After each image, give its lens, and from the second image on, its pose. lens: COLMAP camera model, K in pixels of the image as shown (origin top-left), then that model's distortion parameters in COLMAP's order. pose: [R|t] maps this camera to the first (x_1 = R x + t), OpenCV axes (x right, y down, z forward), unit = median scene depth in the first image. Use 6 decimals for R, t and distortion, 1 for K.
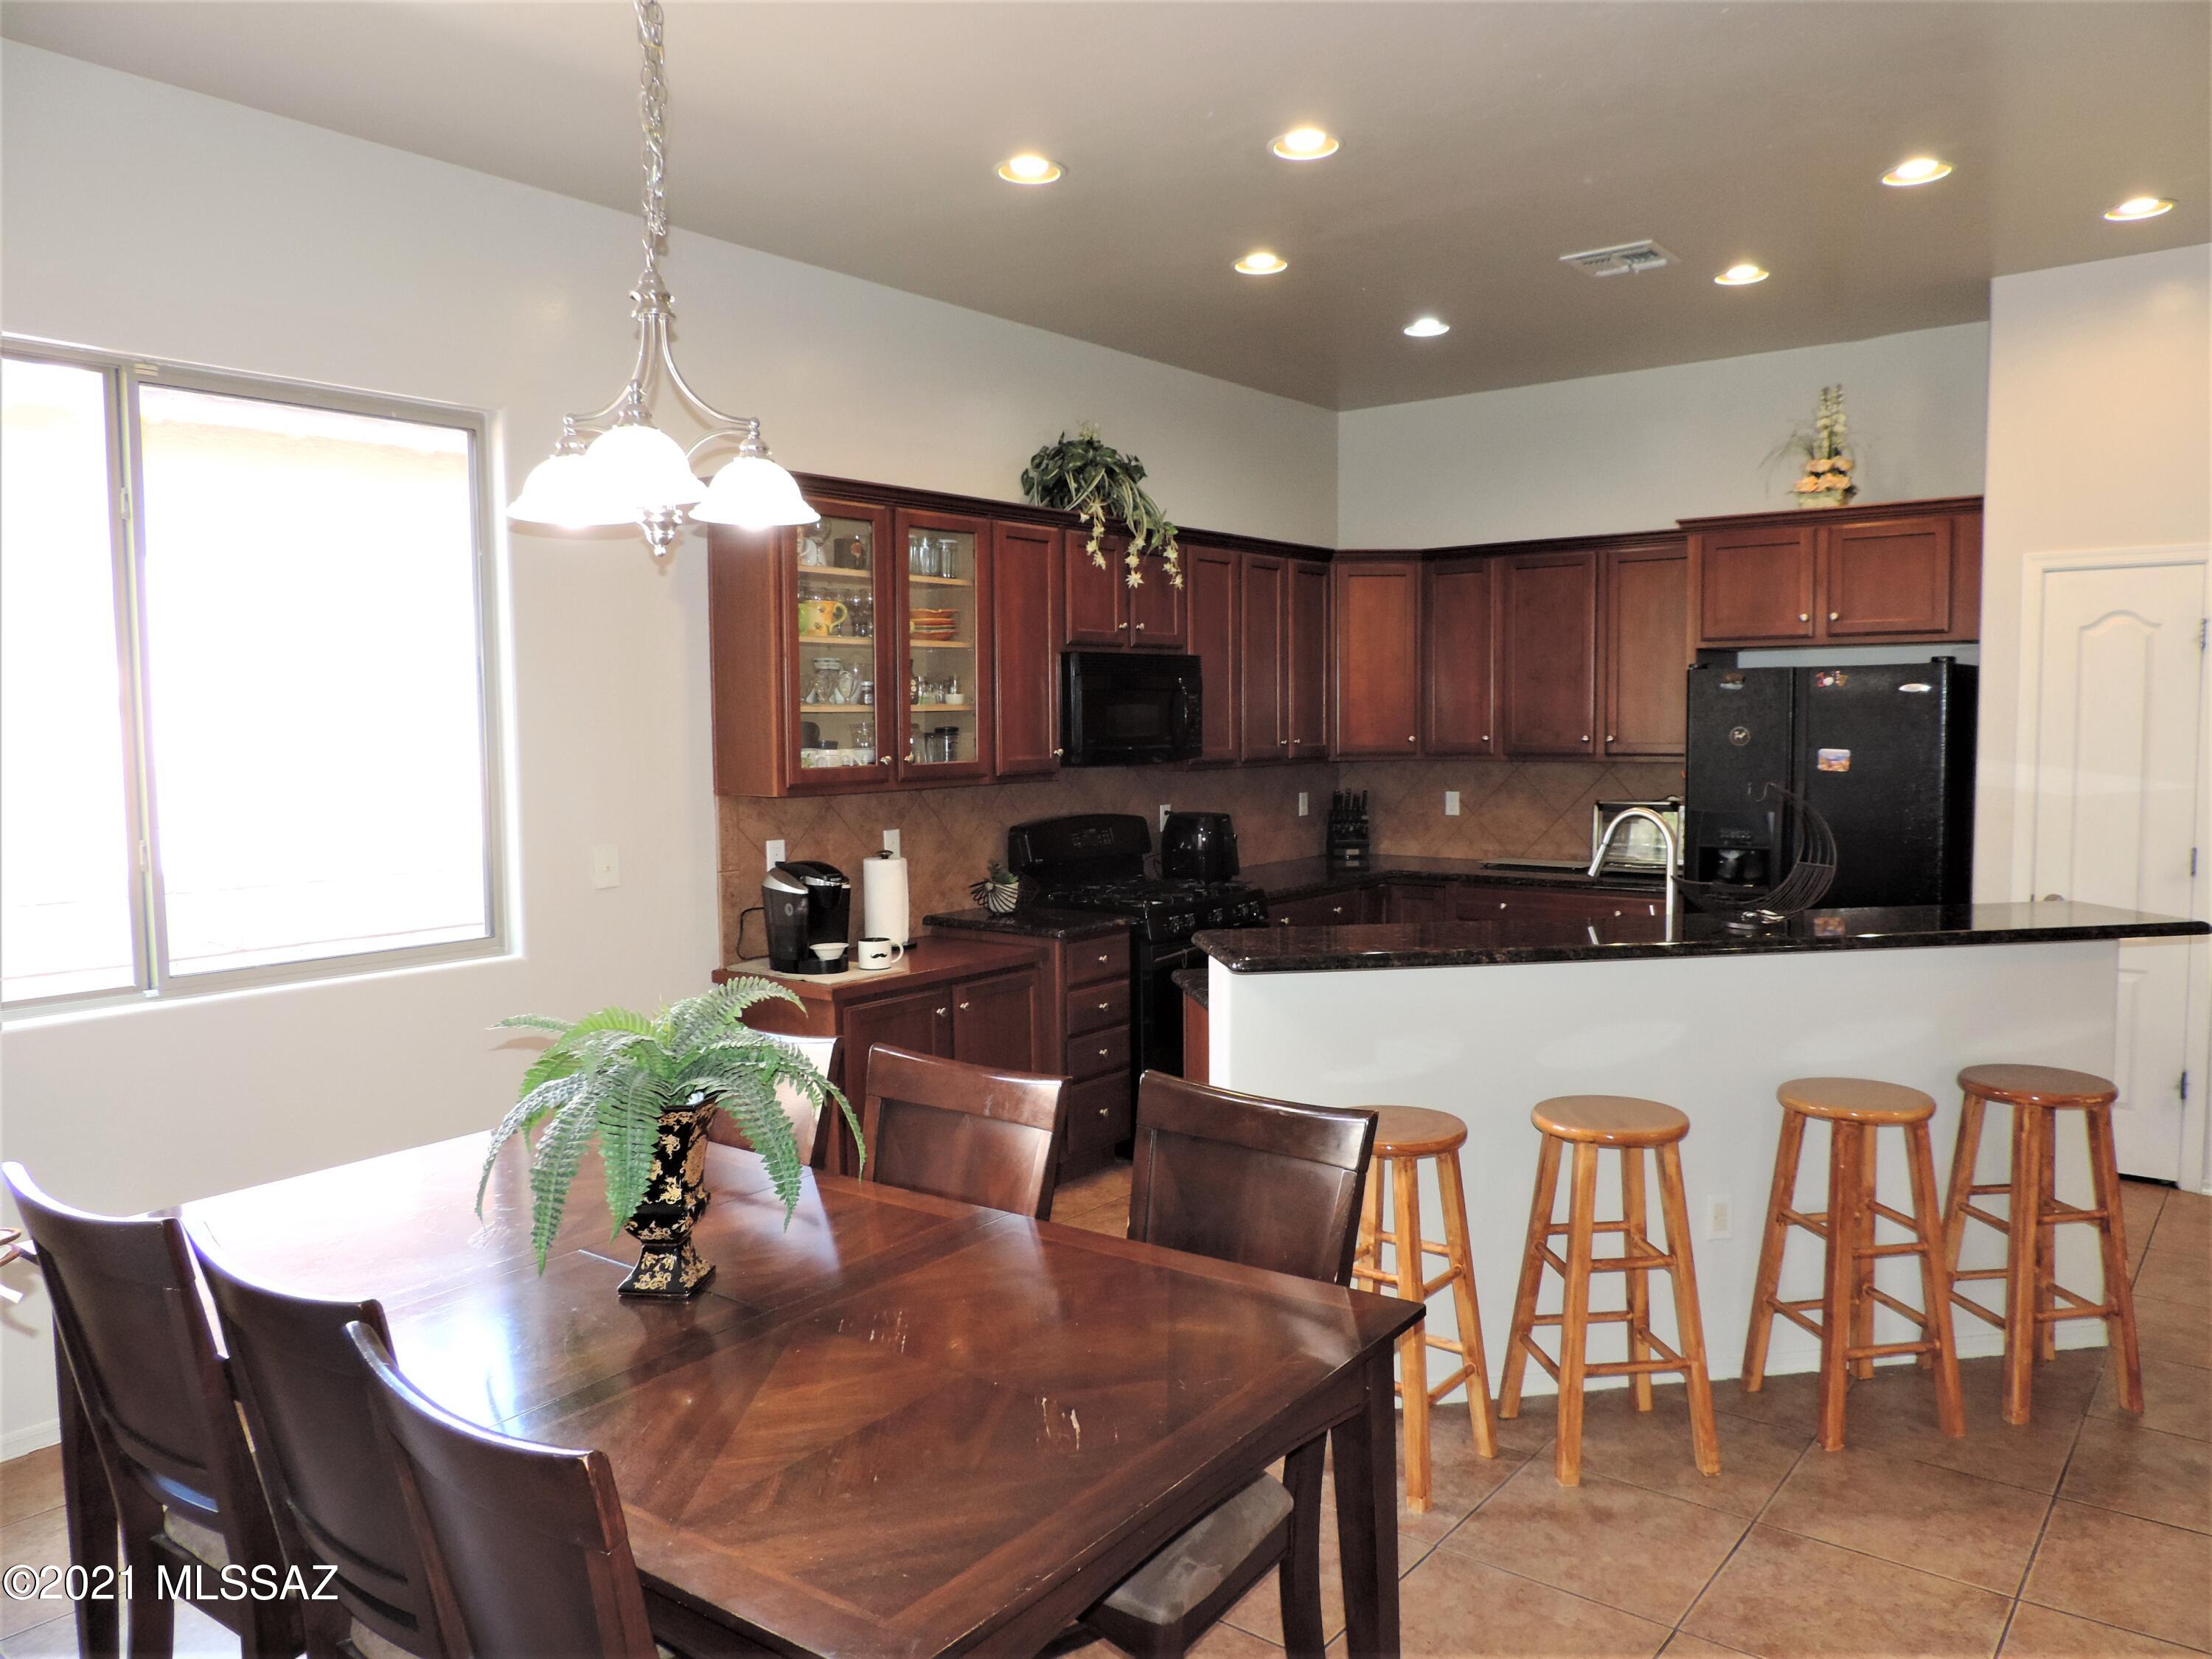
lens RADIAL K [[1567.7, 0, 1107.2], [0, 1567.7, 833.4], [0, 0, 1]] dist [-0.020607, 0.004525]
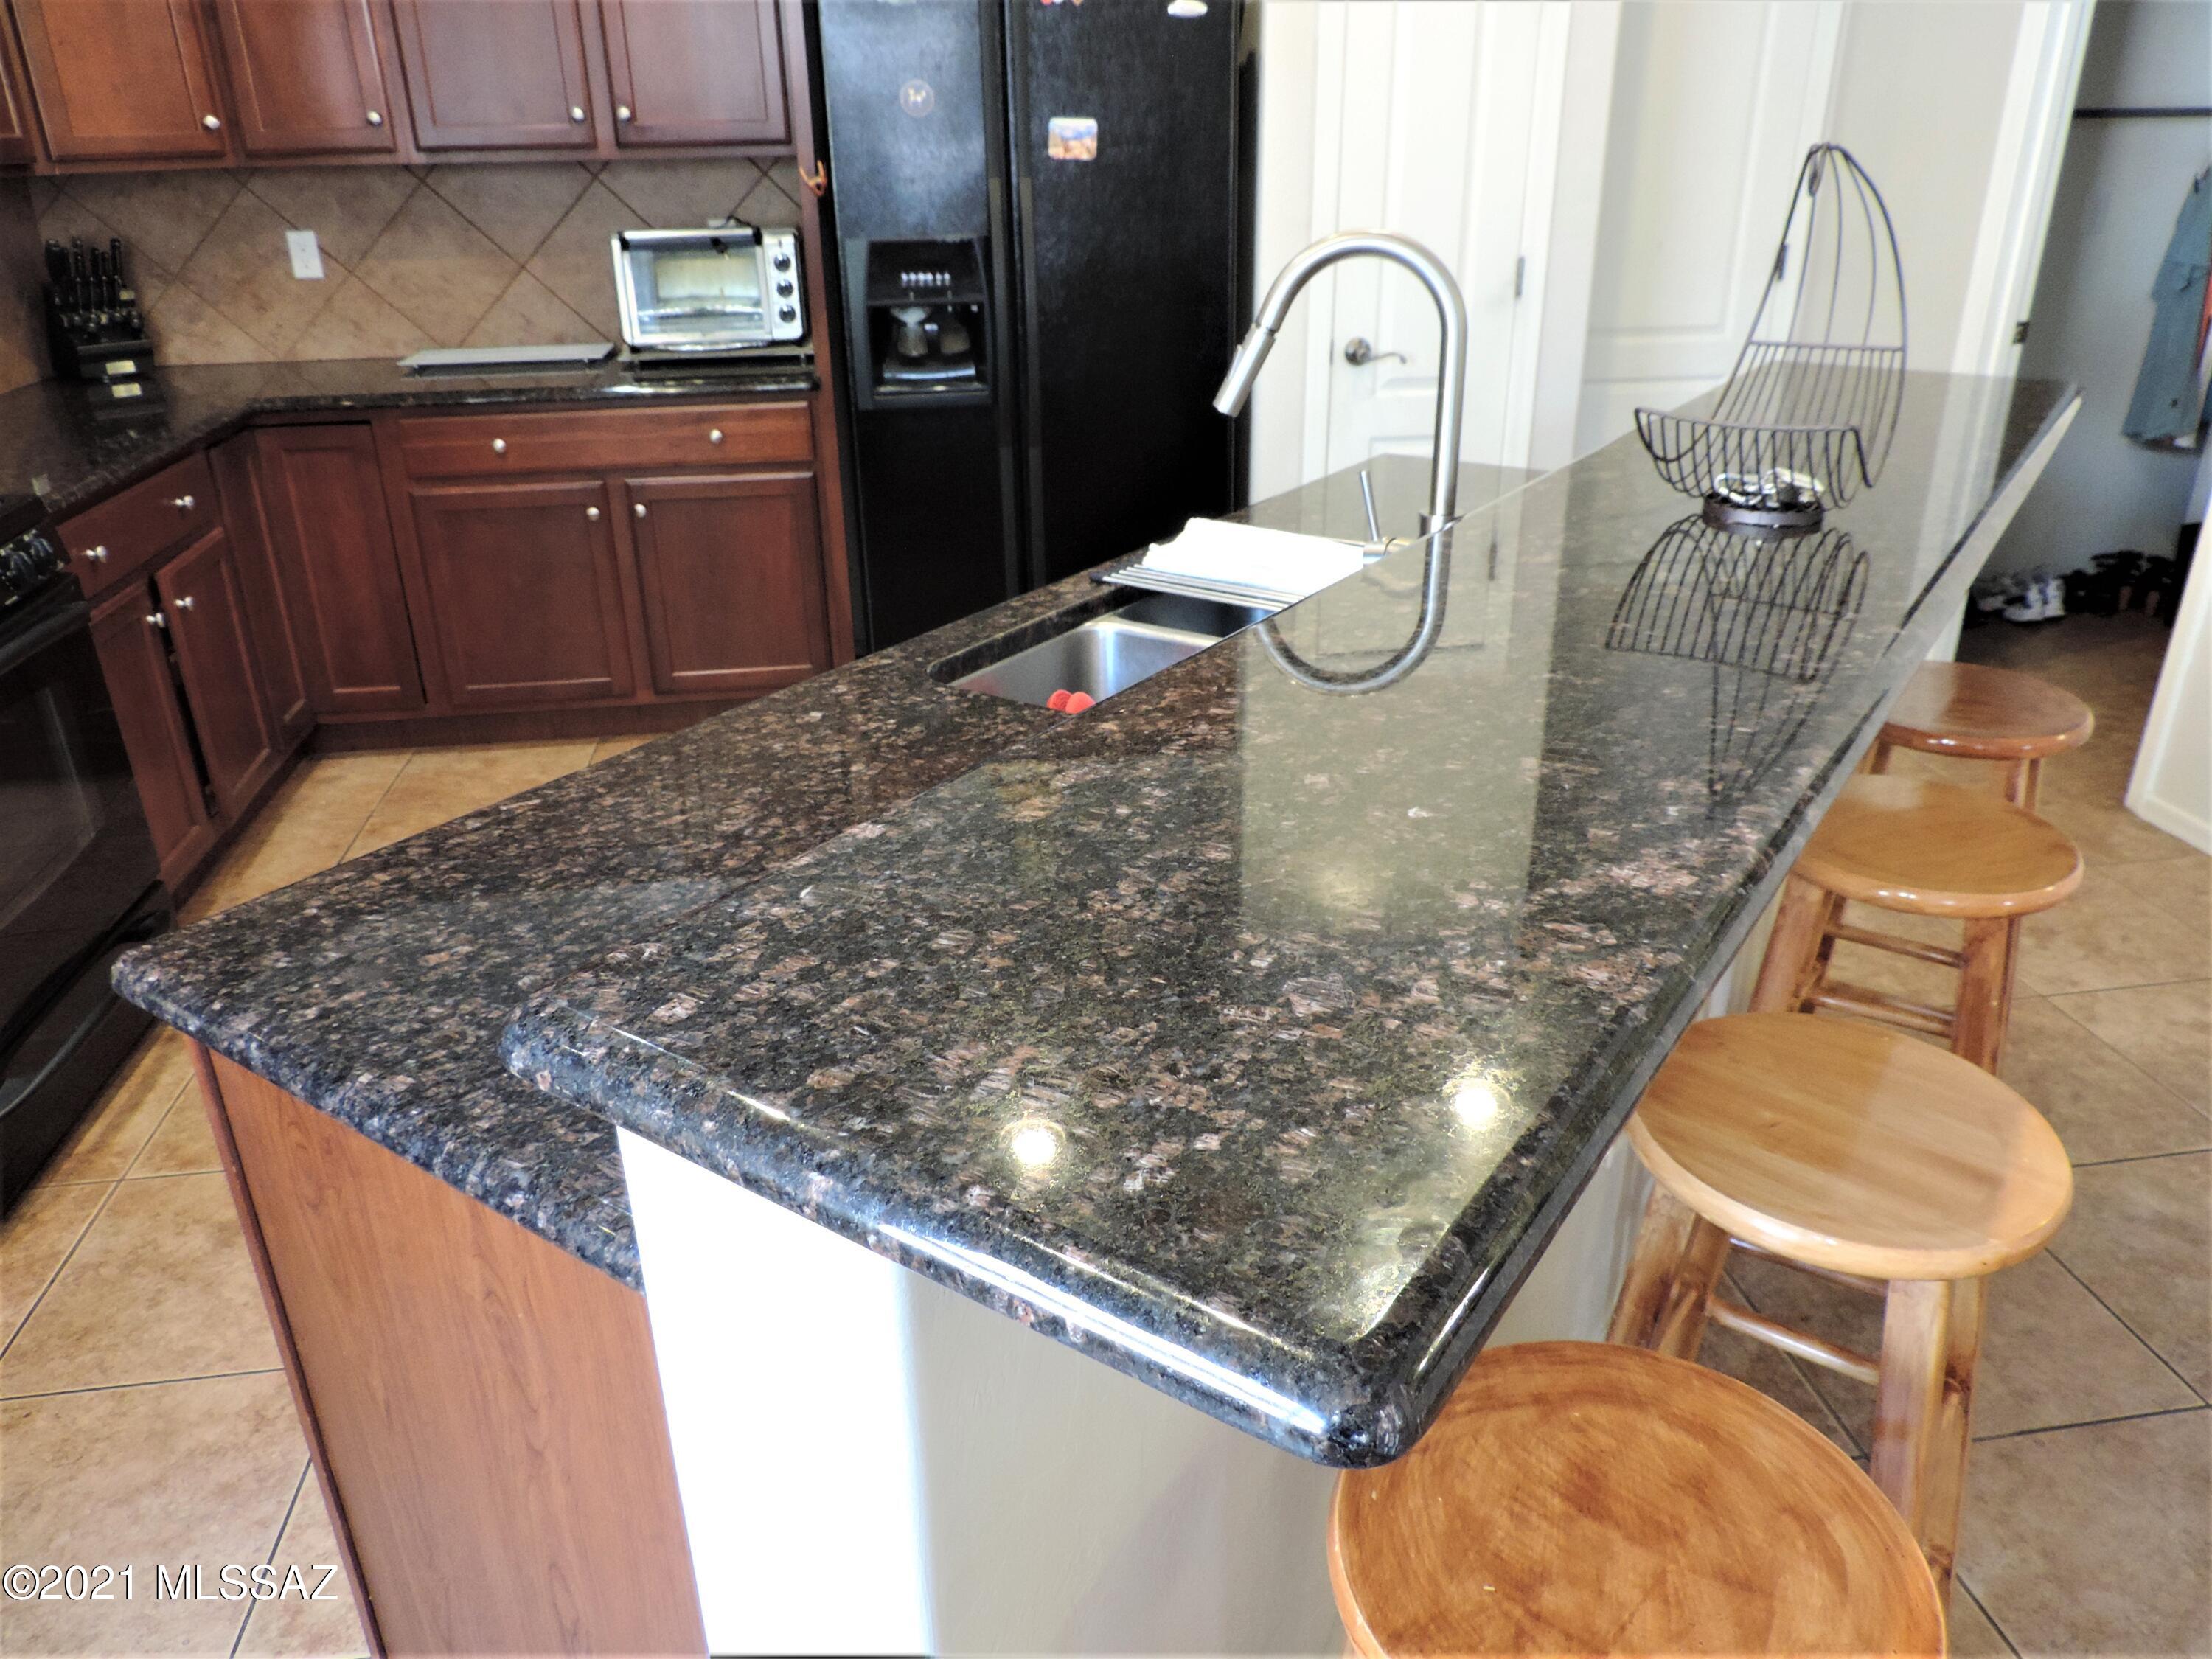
lens RADIAL K [[1567.7, 0, 1097.8], [0, 1567.7, 829.7], [0, 0, 1]] dist [-0.020607, 0.004525]
pose [[0.682628, -0.301838, 0.665518, -0.013595], [0.060565, 0.930947, 0.360098, -0.015998], [-0.728252, -0.205506, 0.653771, 0.574618]]
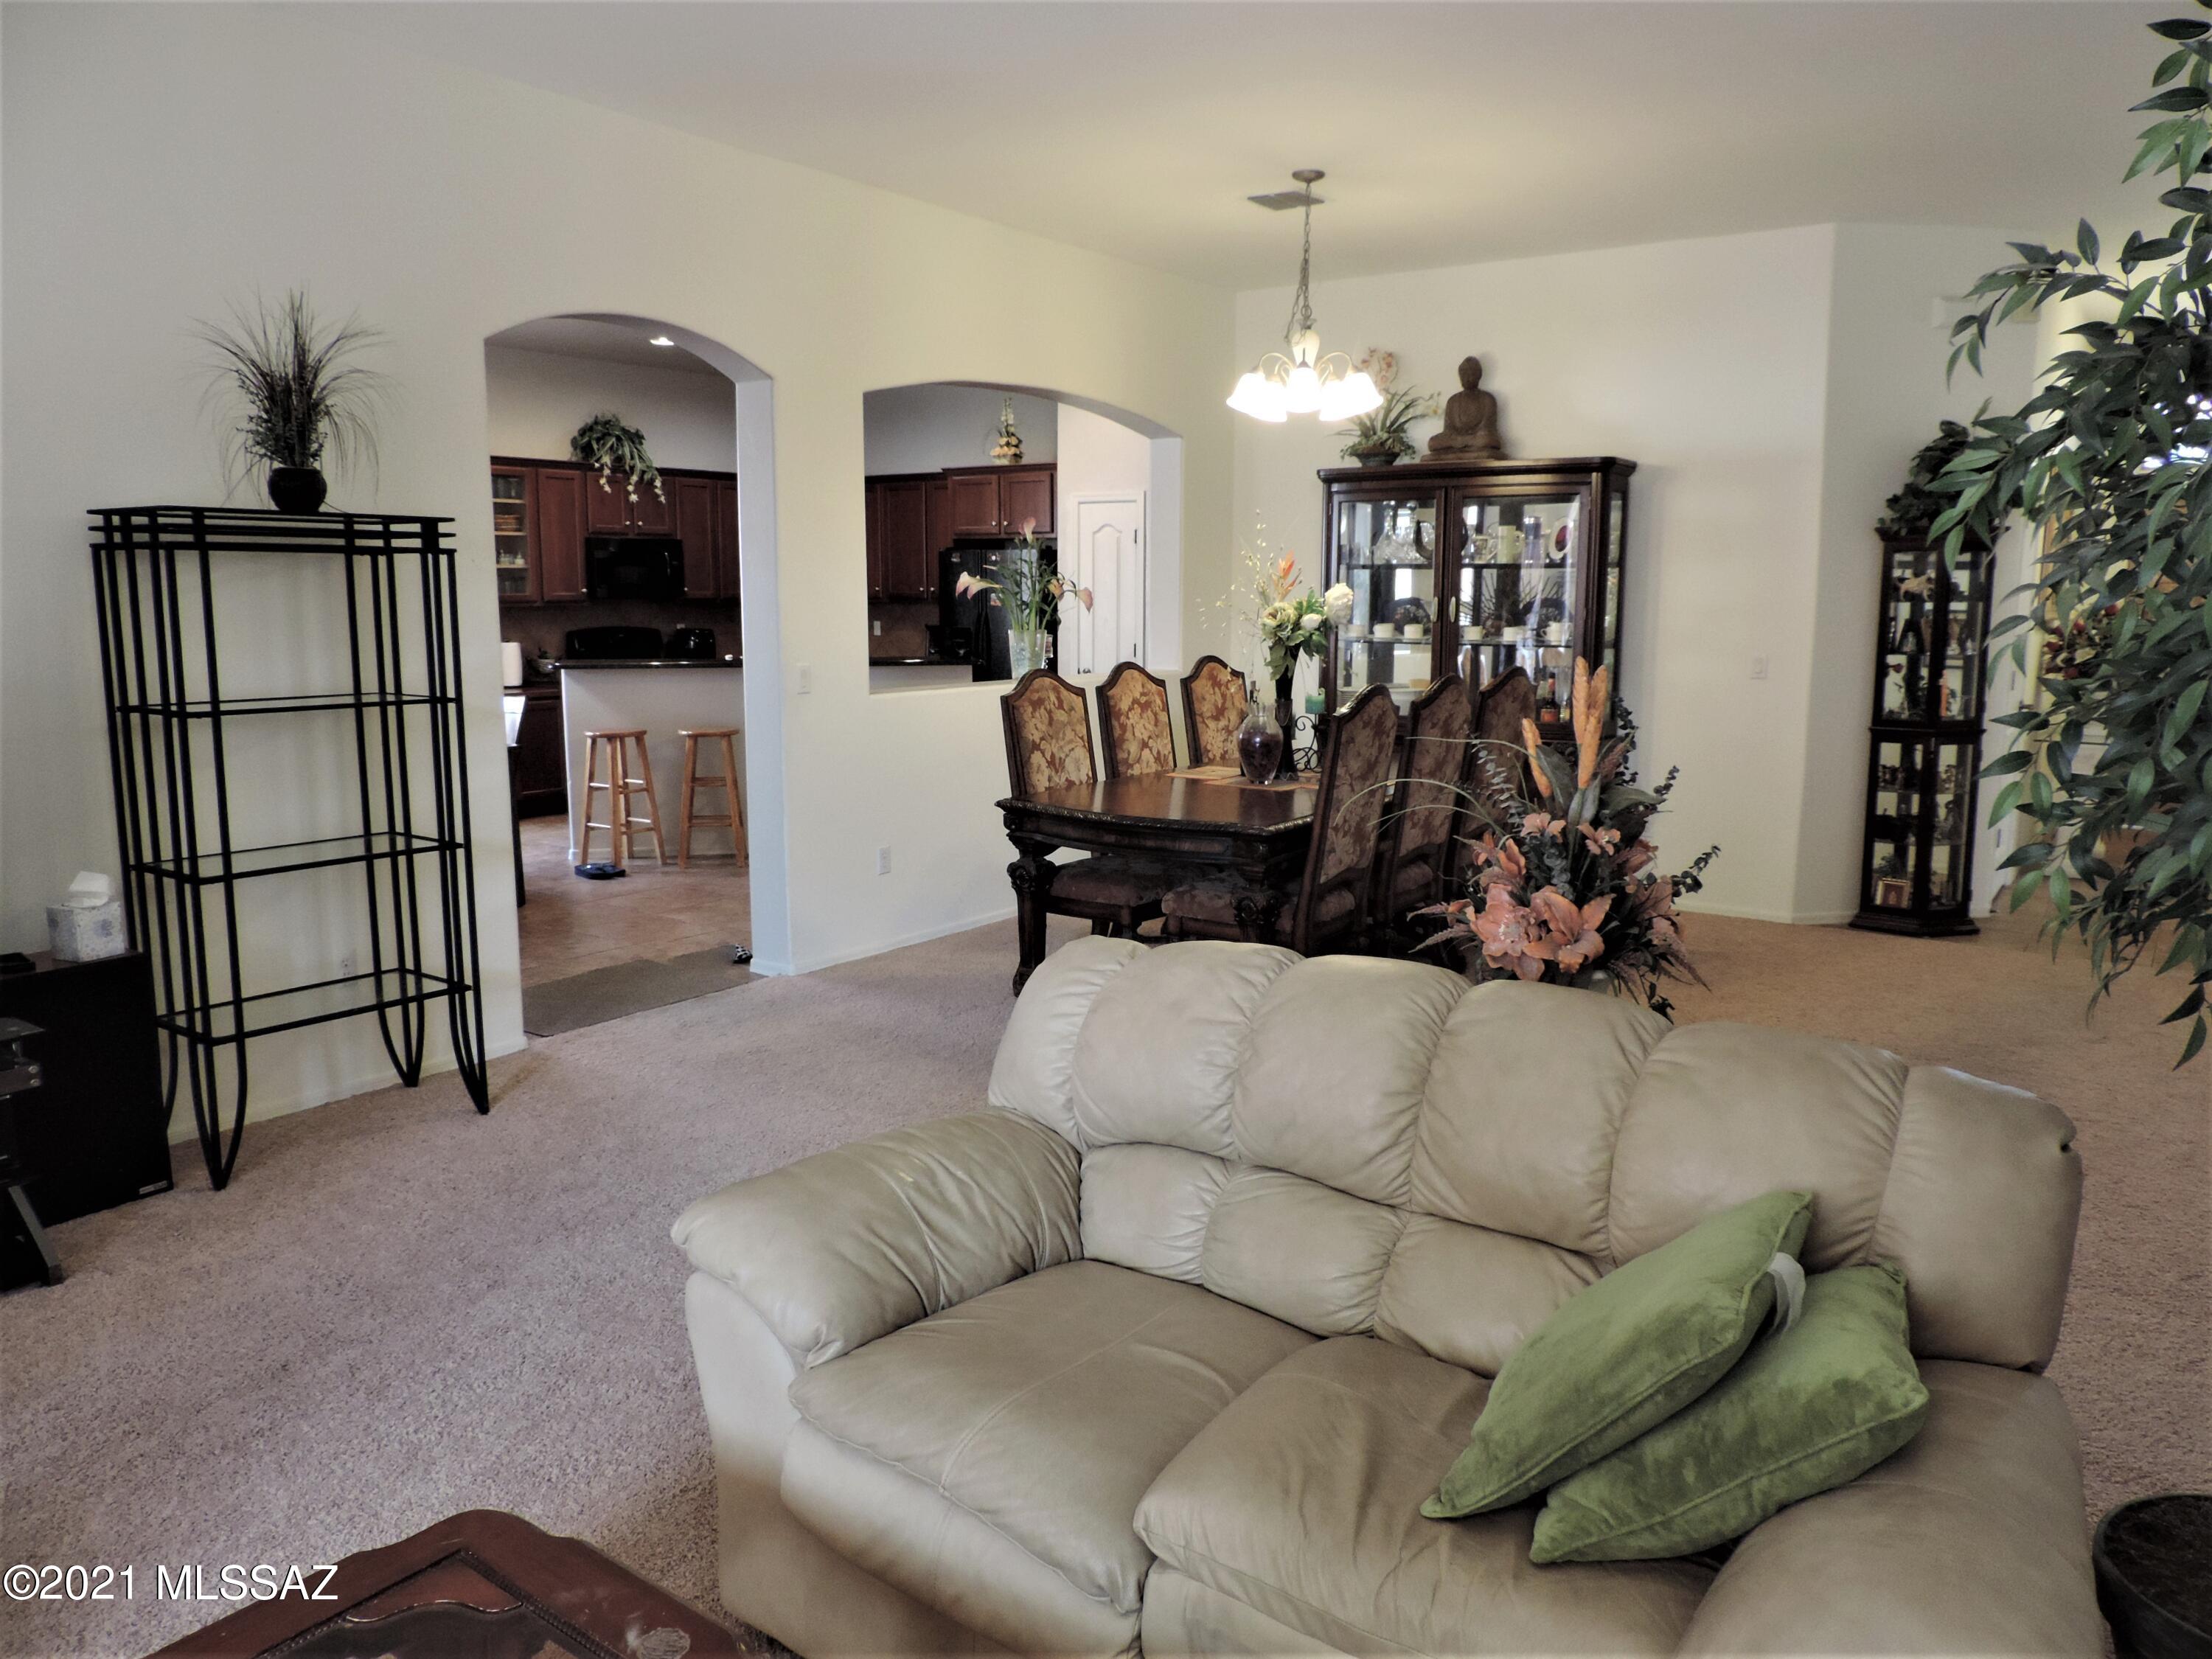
lens RADIAL K [[1567.7, 0, 1097.2], [0, 1567.7, 830.7], [0, 0, 1]] dist [-0.020607, 0.004525]
pose [[0.998581, 0.005841, 0.052930, 0.517858], [-0.009987, 0.996871, 0.078412, 0.087844], [-0.052307, -0.078829, 0.995515, -0.991893]]
